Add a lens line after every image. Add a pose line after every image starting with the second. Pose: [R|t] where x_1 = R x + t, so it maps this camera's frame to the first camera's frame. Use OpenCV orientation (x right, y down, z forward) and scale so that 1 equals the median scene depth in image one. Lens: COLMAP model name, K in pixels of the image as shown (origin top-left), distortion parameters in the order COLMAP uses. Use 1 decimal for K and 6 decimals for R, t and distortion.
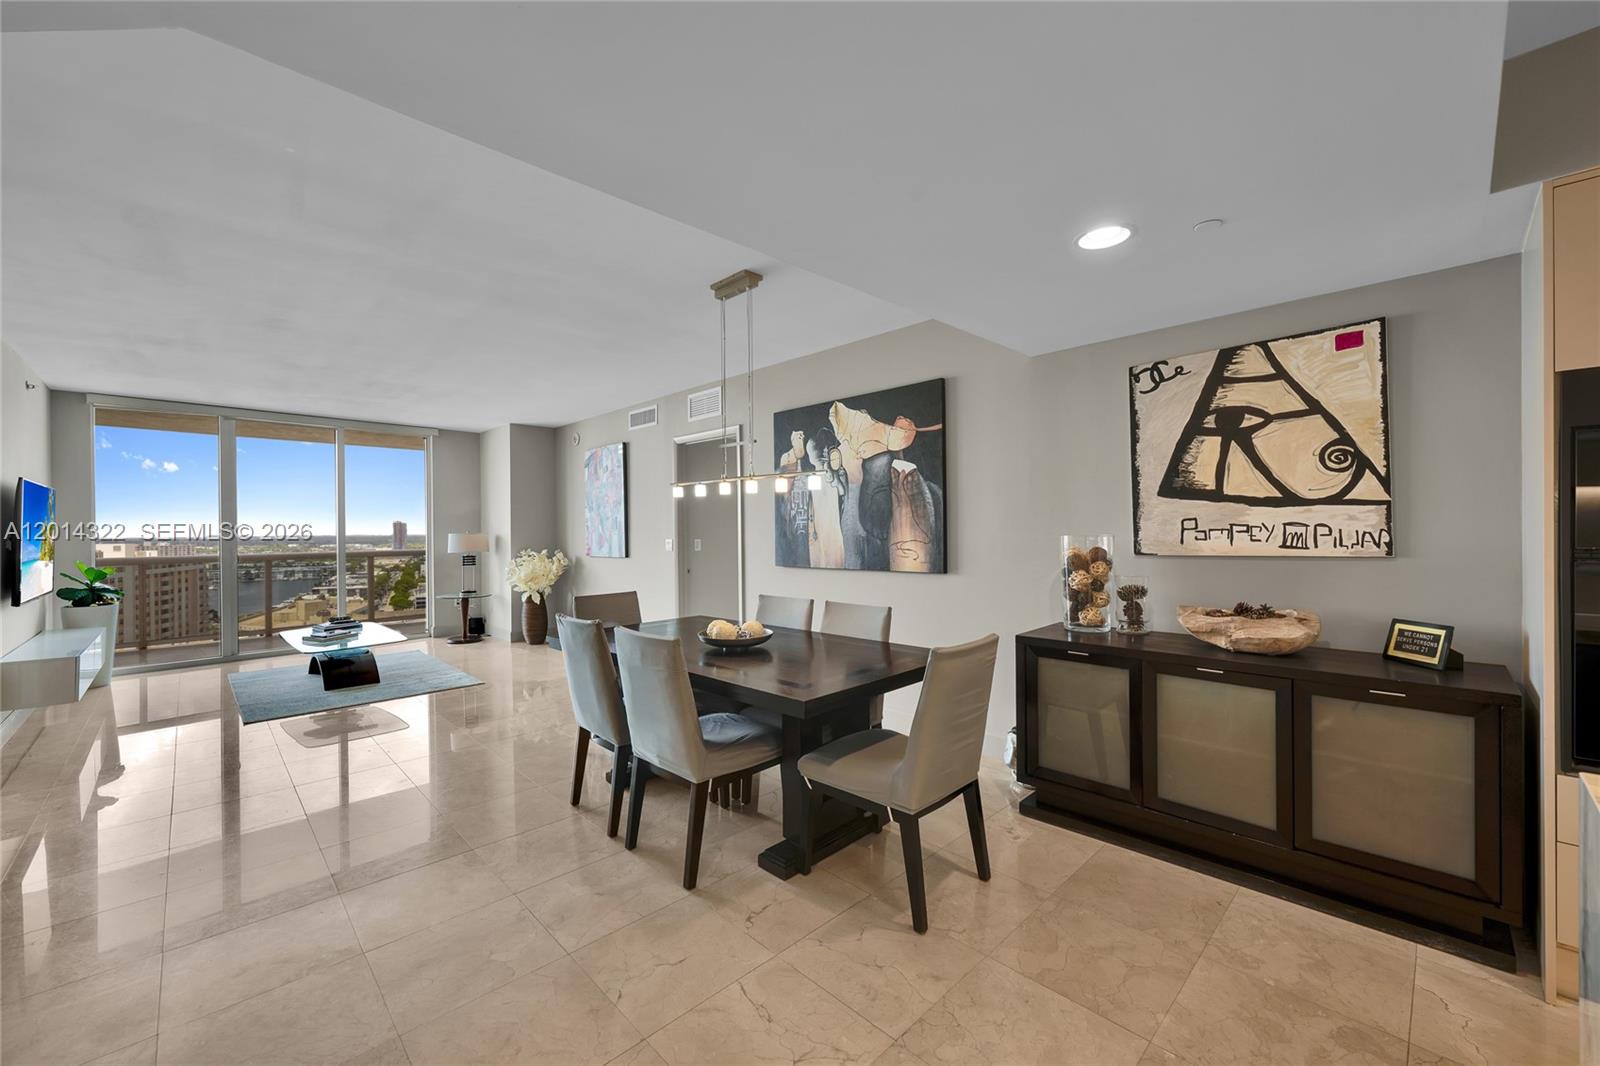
lens RADIAL K [[634.6, 0, 796.0], [0, 634.6, 529.2], [0, 0, 1]] dist [0.000322, 0.000144]
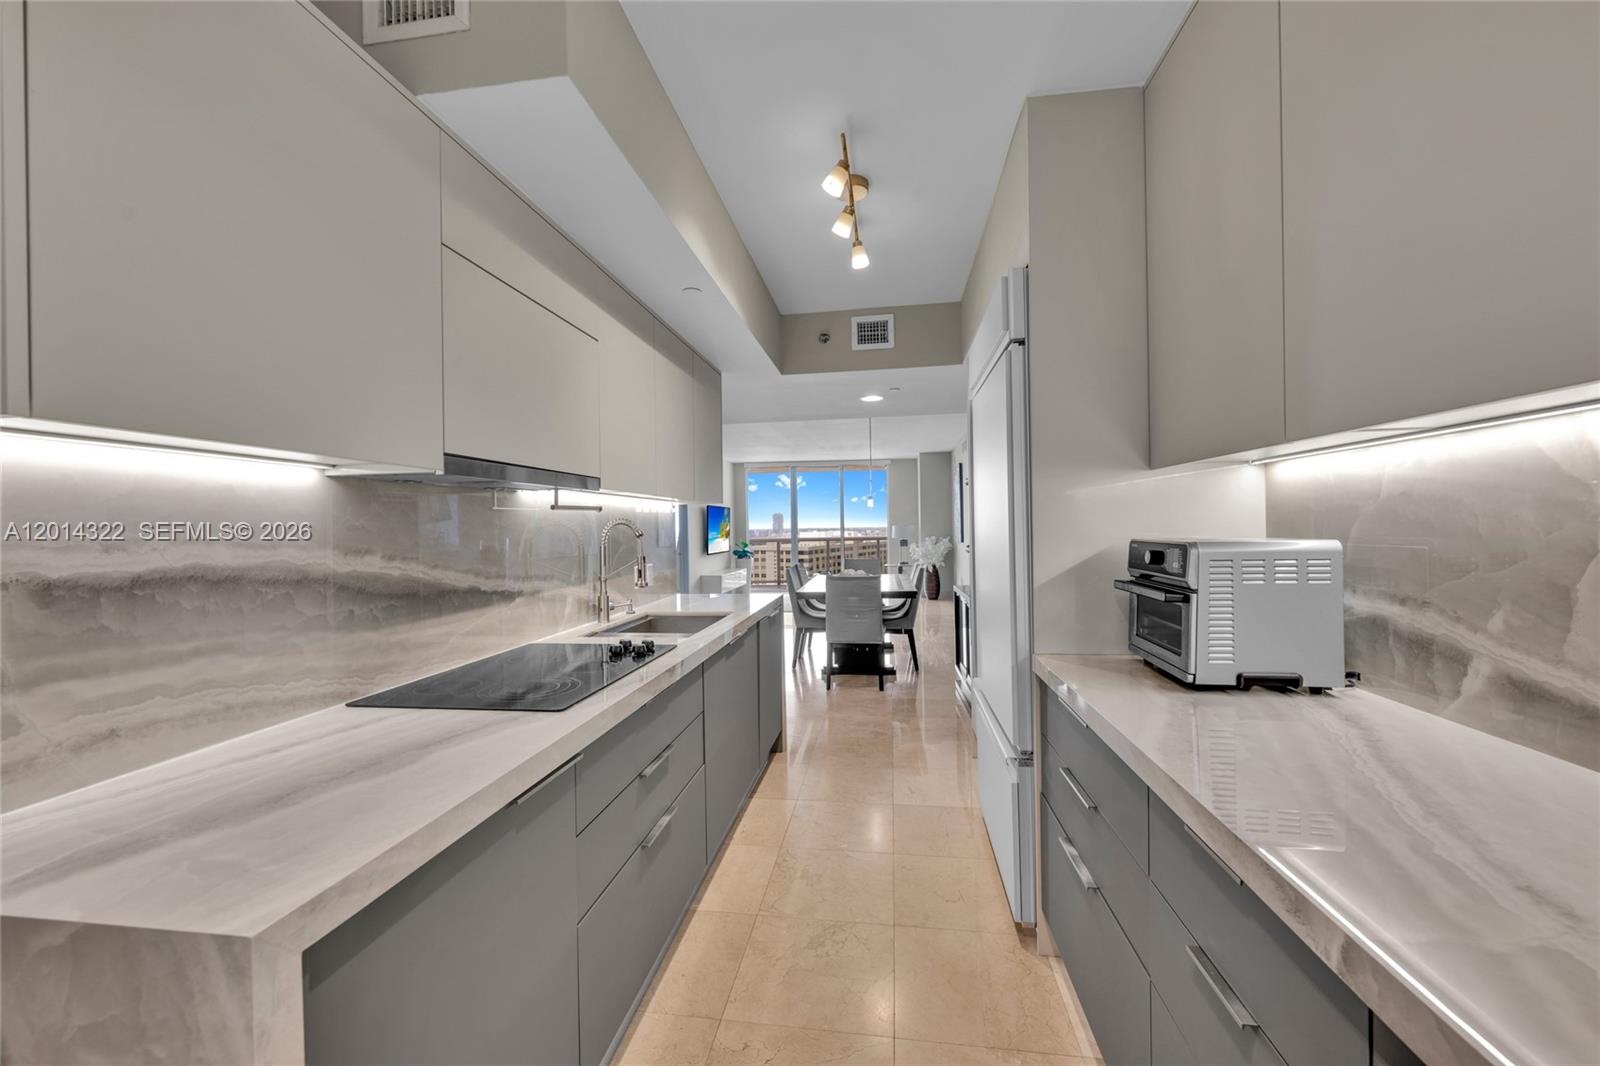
lens RADIAL K [[634.6, 0, 794.8], [0, 634.6, 529.7], [0, 0, 1]] dist [0.000322, 0.000144]
pose [[0.609203, 0.003191, -0.793008, 0.791516], [0.010482, 0.999872, 0.012076, -0.007140], [0.792945, -0.015669, 0.609092, -0.225986]]
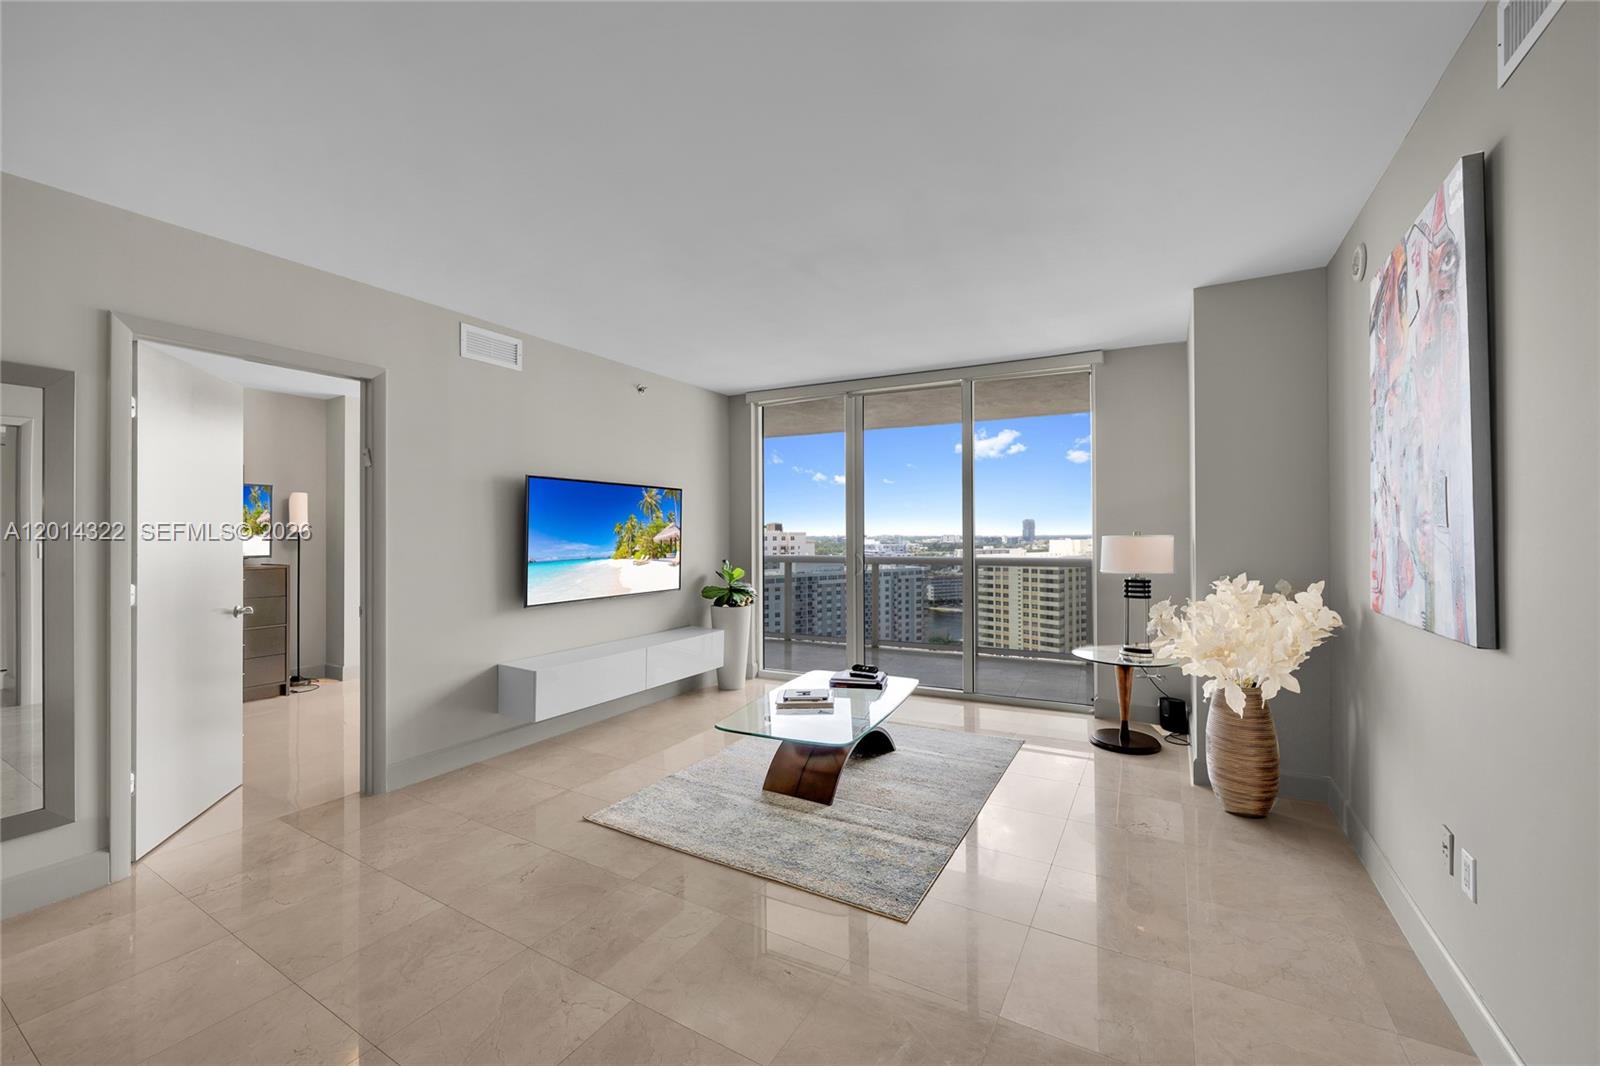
lens RADIAL K [[634.6, 0, 788.2], [0, 634.6, 531.7], [0, 0, 1]] dist [0.000322, 0.000144]
pose [[0.262505, 0.003844, -0.964923, -0.135868], [0.001272, 0.999990, 0.004330, 0.000664], [0.964930, -0.002364, 0.262497, 0.845833]]
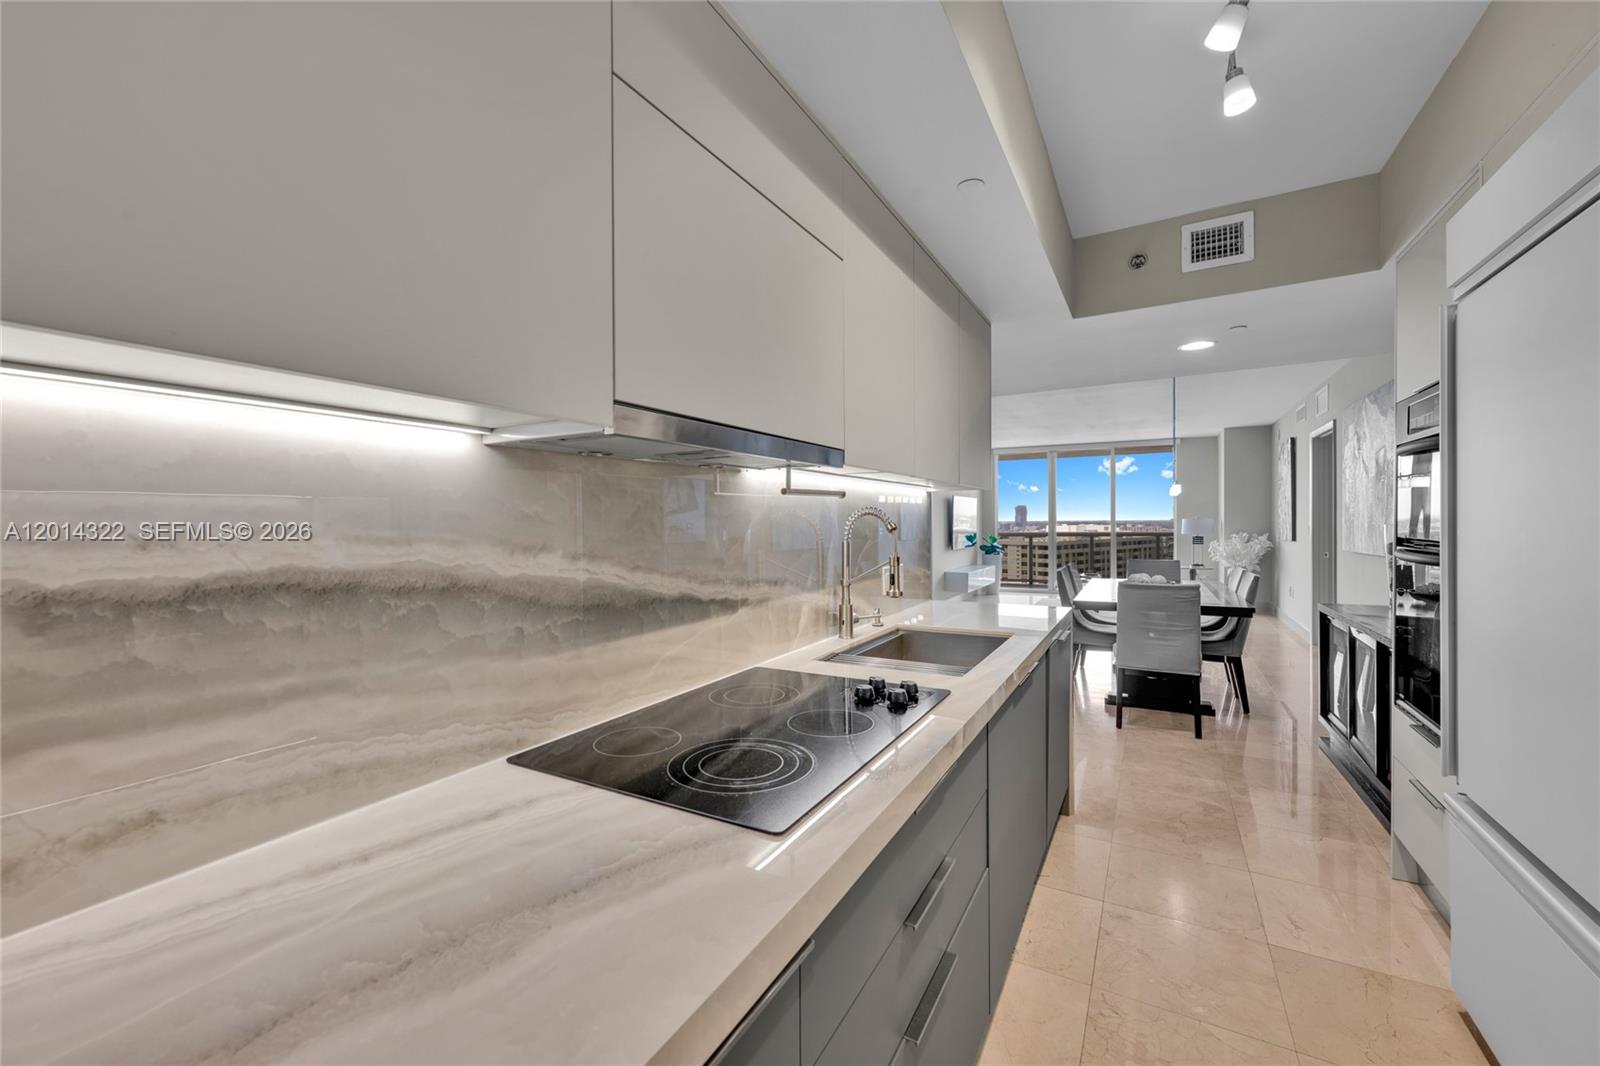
lens RADIAL K [[634.6, 0, 794.6], [0, 634.6, 531.2], [0, 0, 1]] dist [0.000322, 0.000144]
pose [[0.282277, 0.020810, -0.959107, 0.671476], [0.006749, 0.999697, 0.023677, -0.005968], [0.959309, -0.013157, 0.282051, -0.182903]]
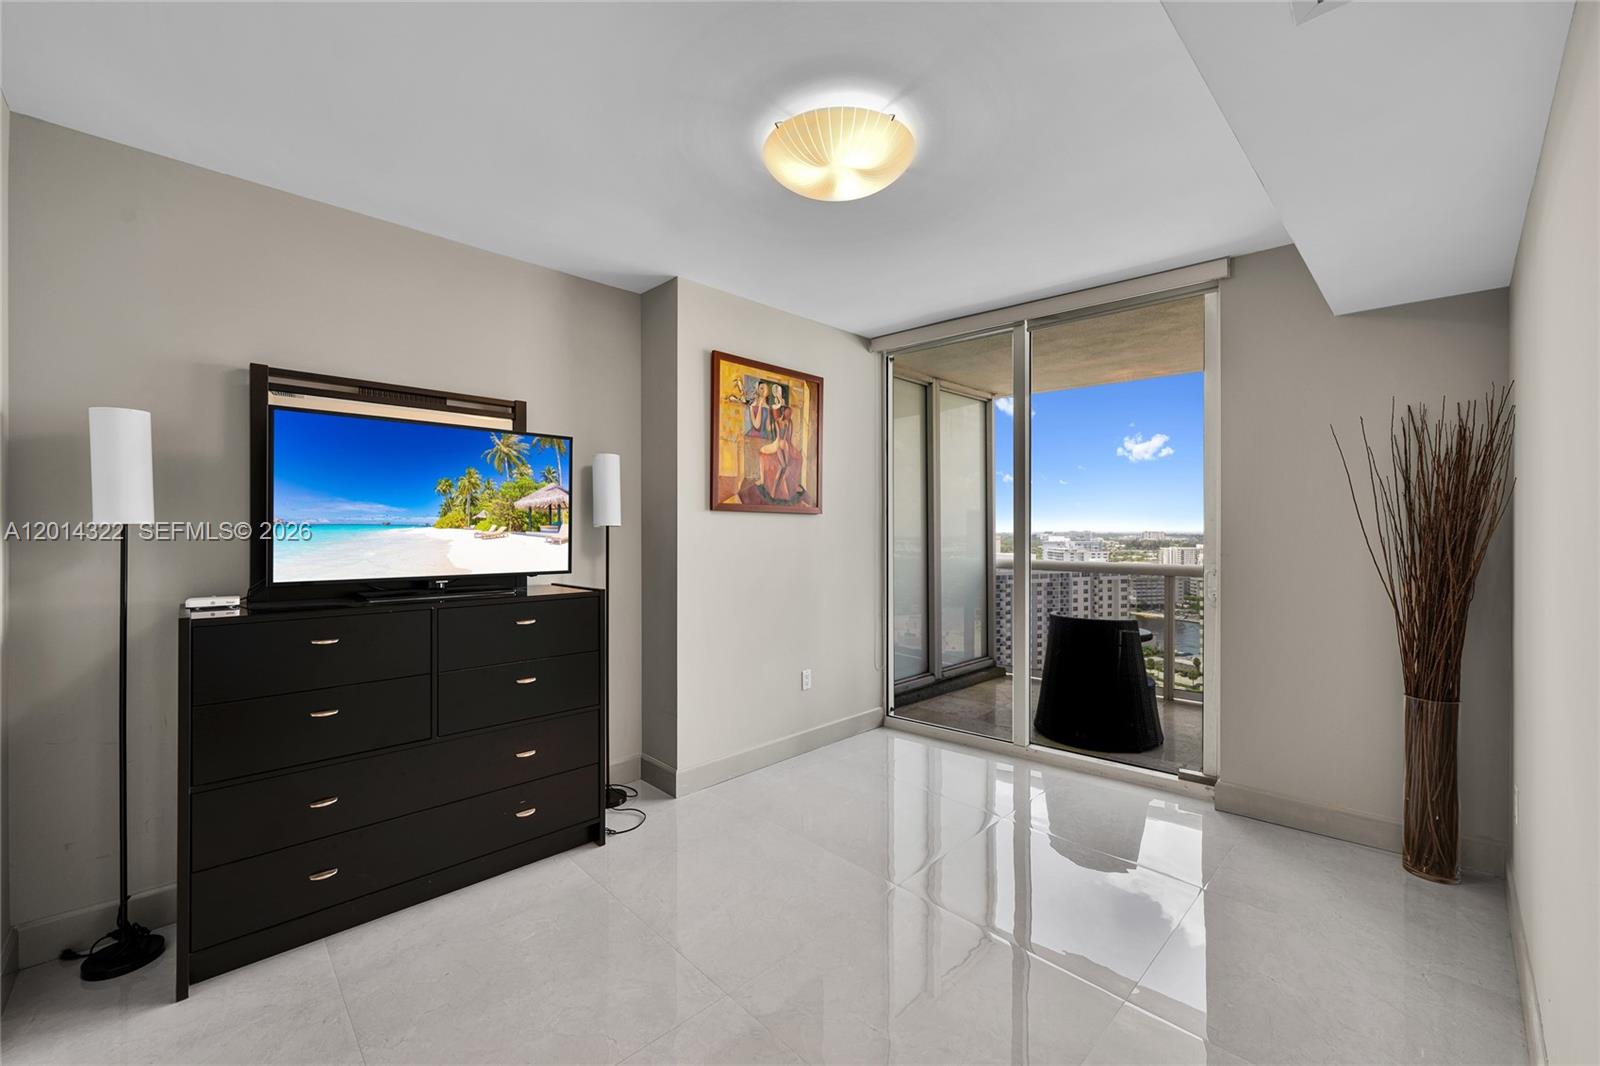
lens RADIAL K [[634.6, 0, 803.7], [0, 634.6, 533.6], [0, 0, 1]] dist [0.000322, 0.000144]
pose [[-0.002015, 0.011632, -0.999930, -0.384338], [0.000545, 0.999932, 0.011631, 0.038363], [0.999998, -0.000521, -0.002021, 1.203766]]
